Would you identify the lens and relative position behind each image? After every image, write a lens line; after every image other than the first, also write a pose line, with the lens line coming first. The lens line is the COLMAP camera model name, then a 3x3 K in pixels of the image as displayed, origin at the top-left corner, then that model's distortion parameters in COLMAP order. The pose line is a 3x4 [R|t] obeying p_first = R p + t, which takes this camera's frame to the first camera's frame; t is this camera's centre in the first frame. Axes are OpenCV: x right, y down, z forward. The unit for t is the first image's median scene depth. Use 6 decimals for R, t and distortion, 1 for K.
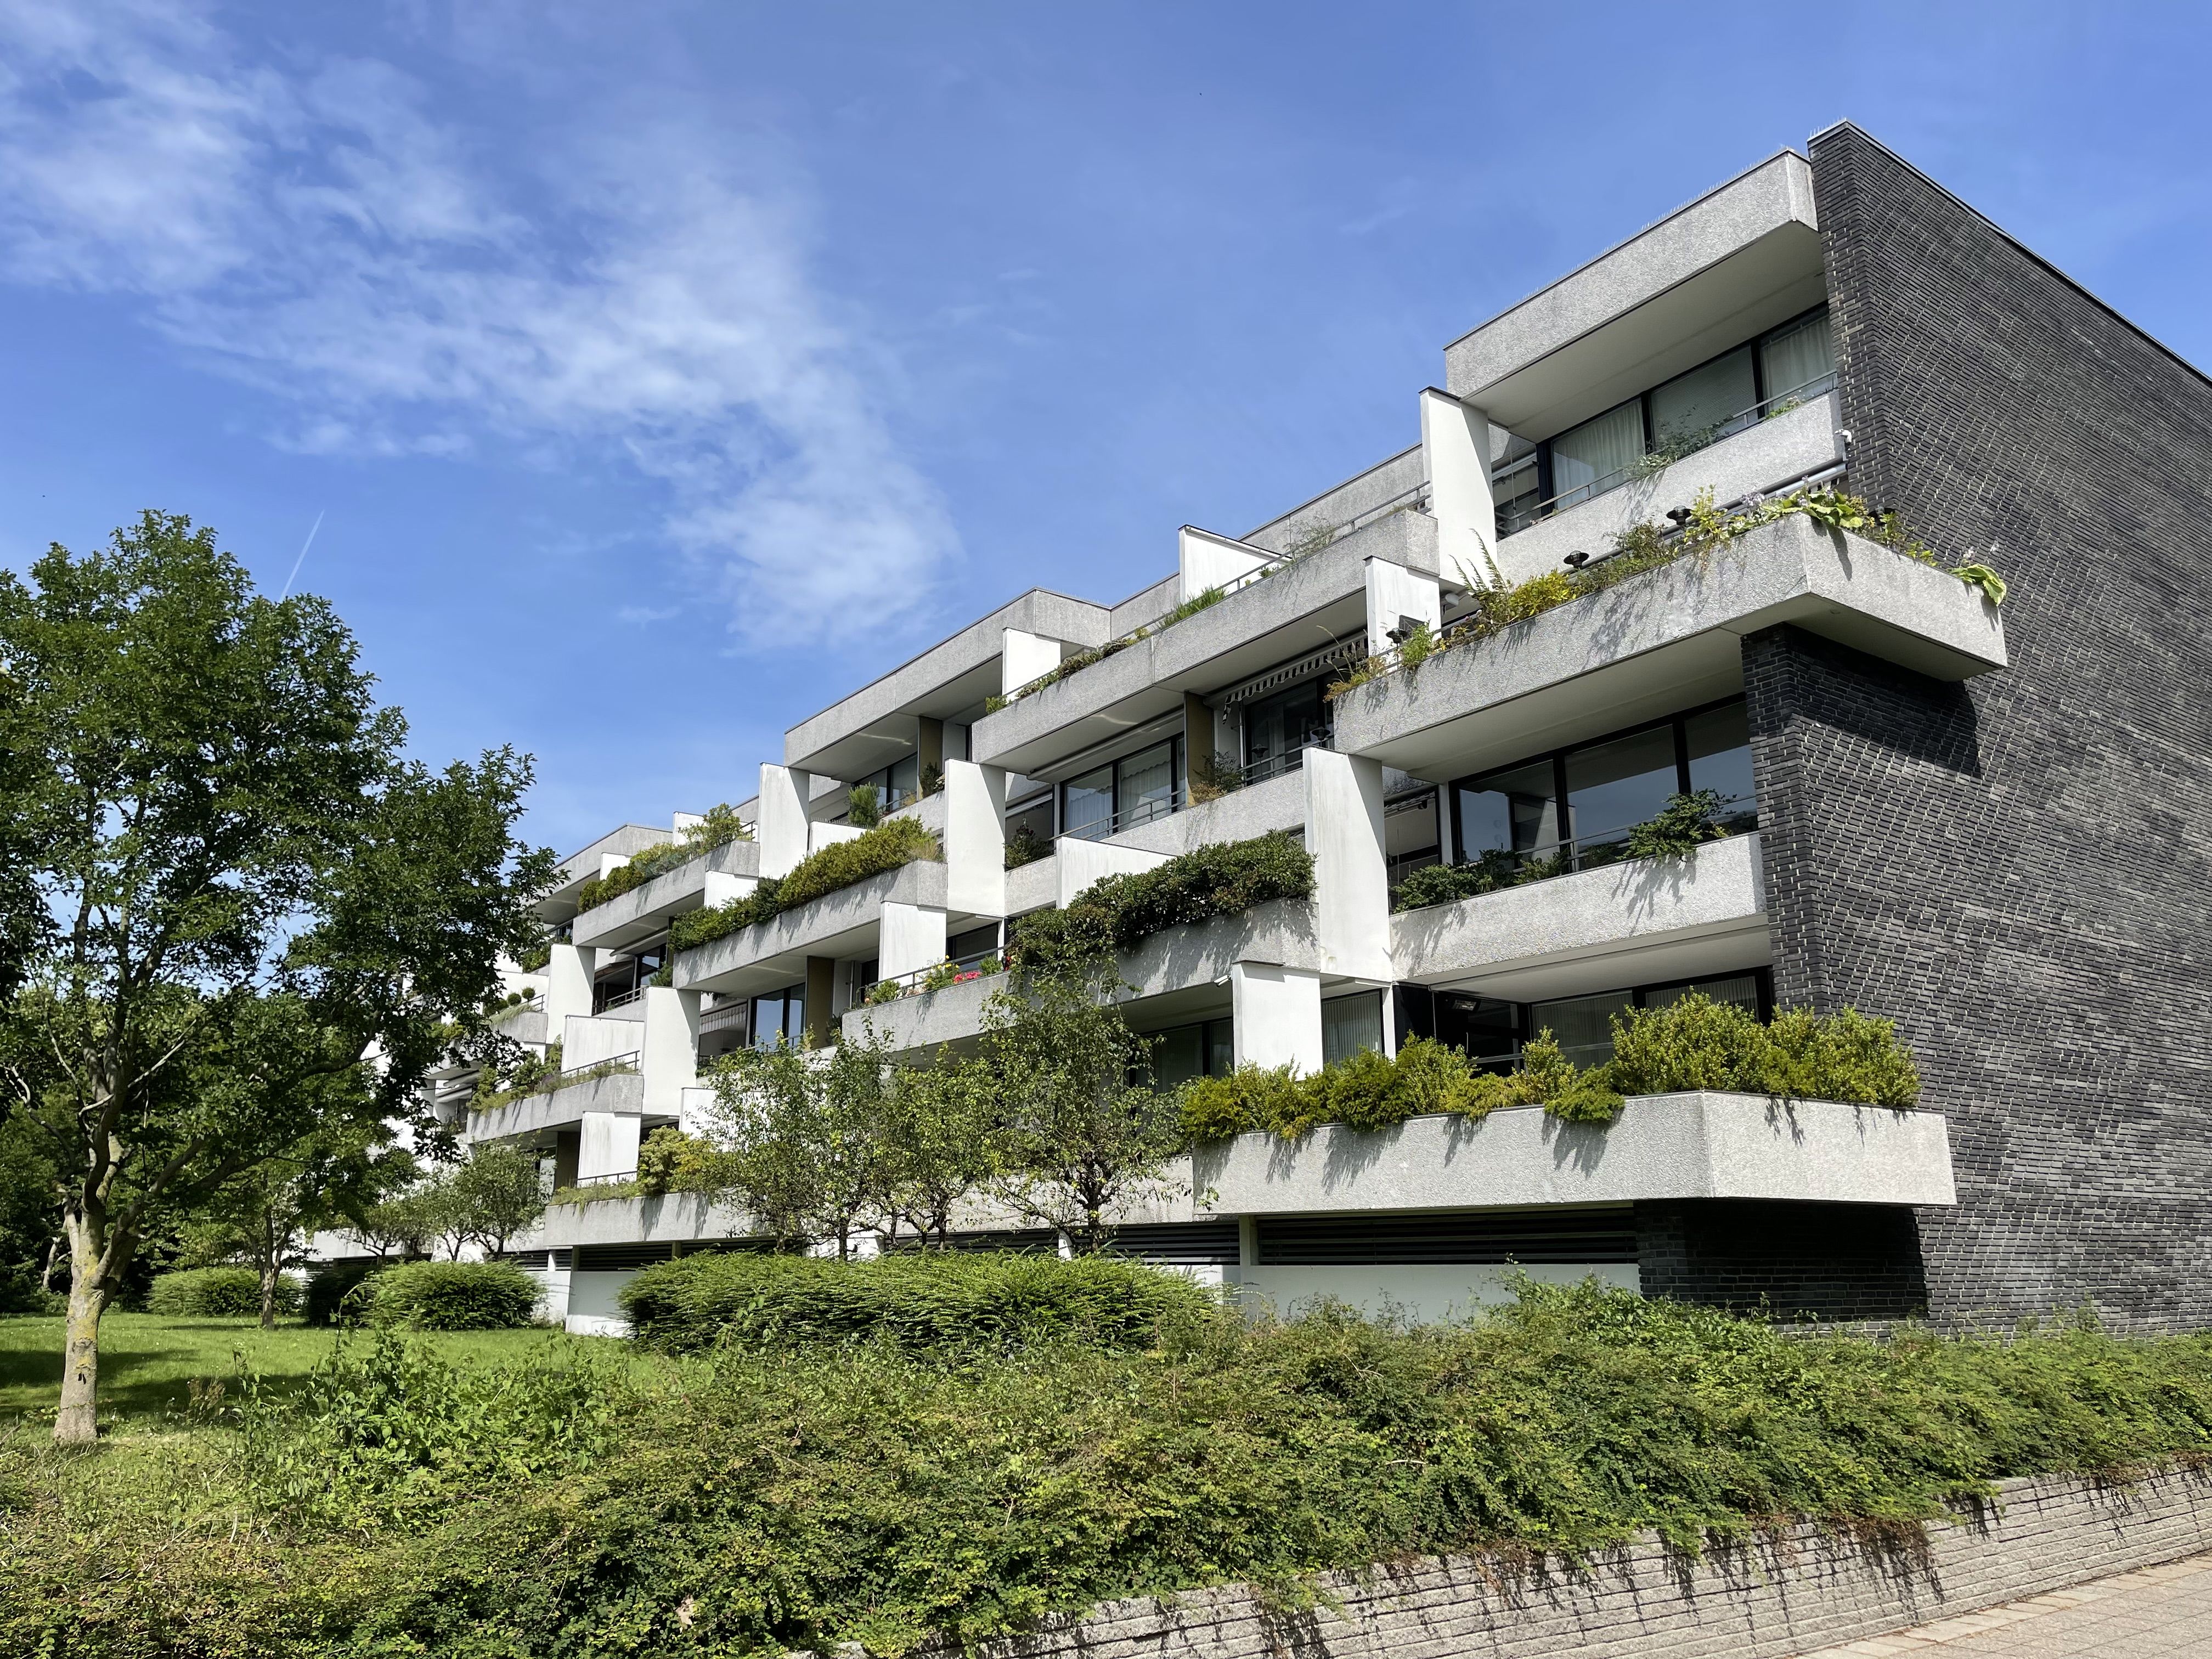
lens RADIAL K [[1659.5, 0, 1106.0], [0, 1659.5, 829.5], [0, 0, 1]] dist [0.086951, -0.087779]
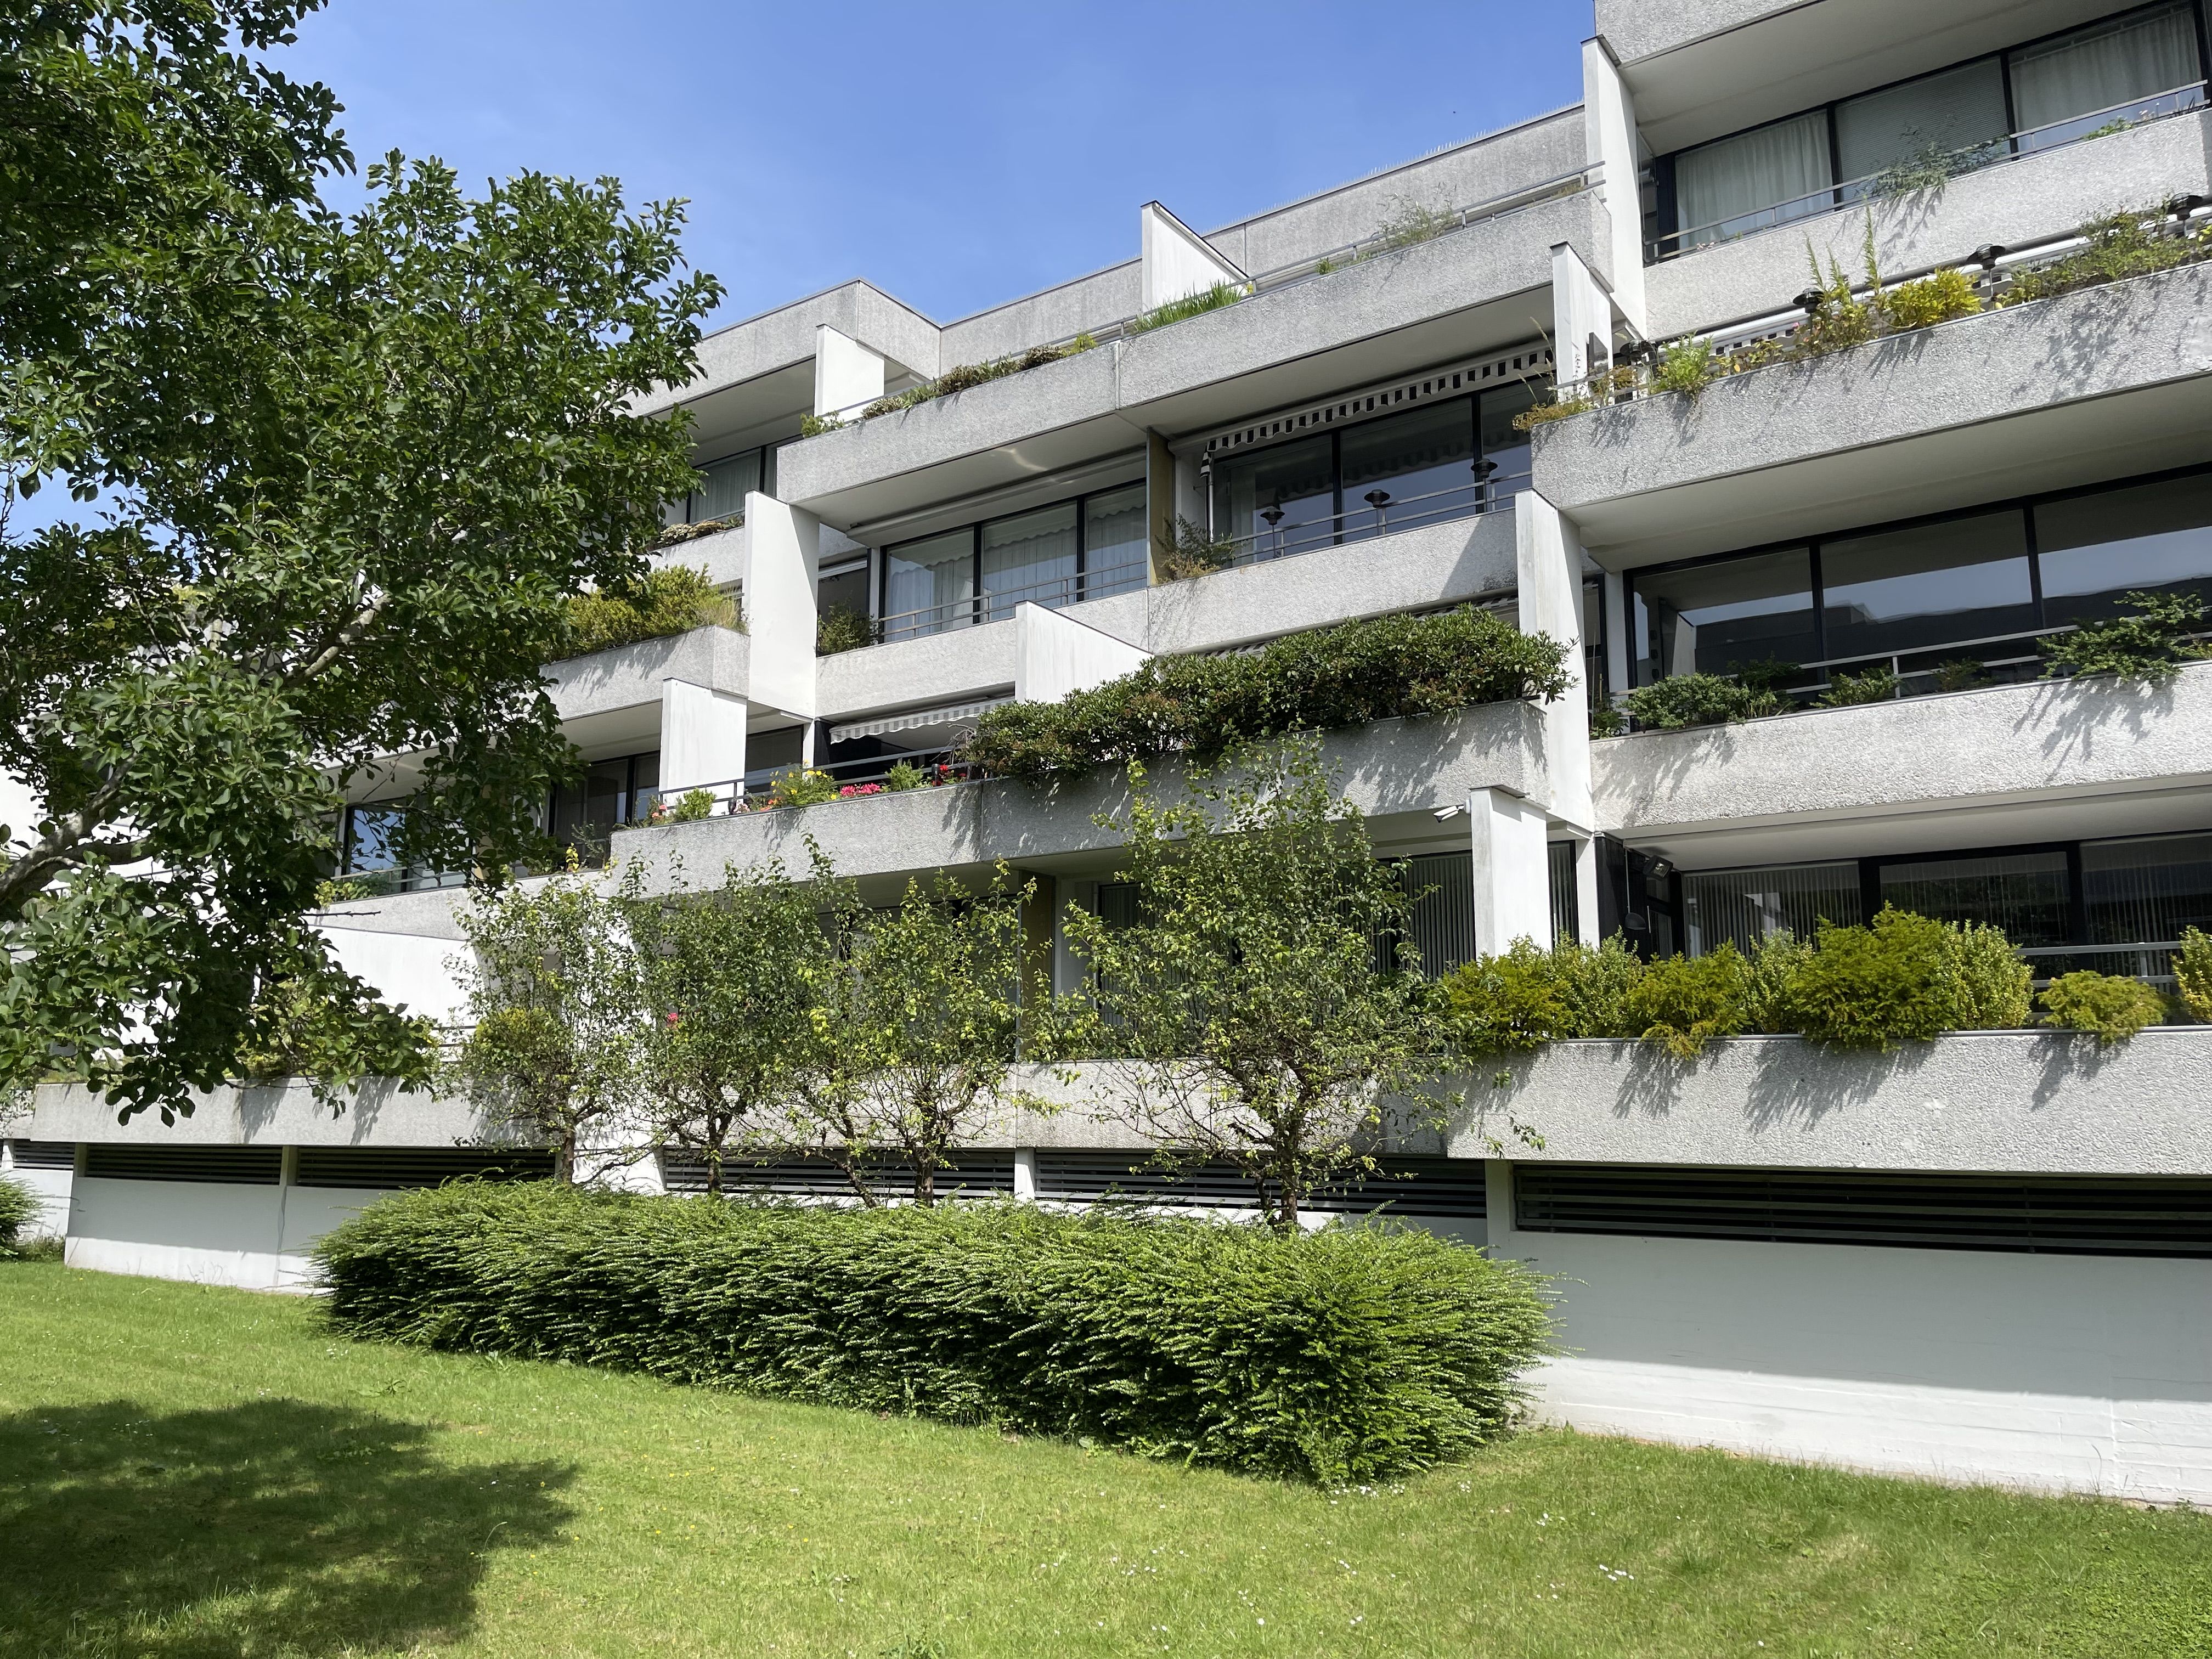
lens RADIAL K [[1653.9, 0, 1104.6], [0, 1653.9, 866.7], [0, 0, 1]] dist [0.082373, -0.083075]
pose [[0.943270, 0.062215, 0.326145, -0.202719], [-0.094118, 0.992099, 0.082957, 0.051385], [-0.318407, -0.108947, 0.941673, 0.298048]]
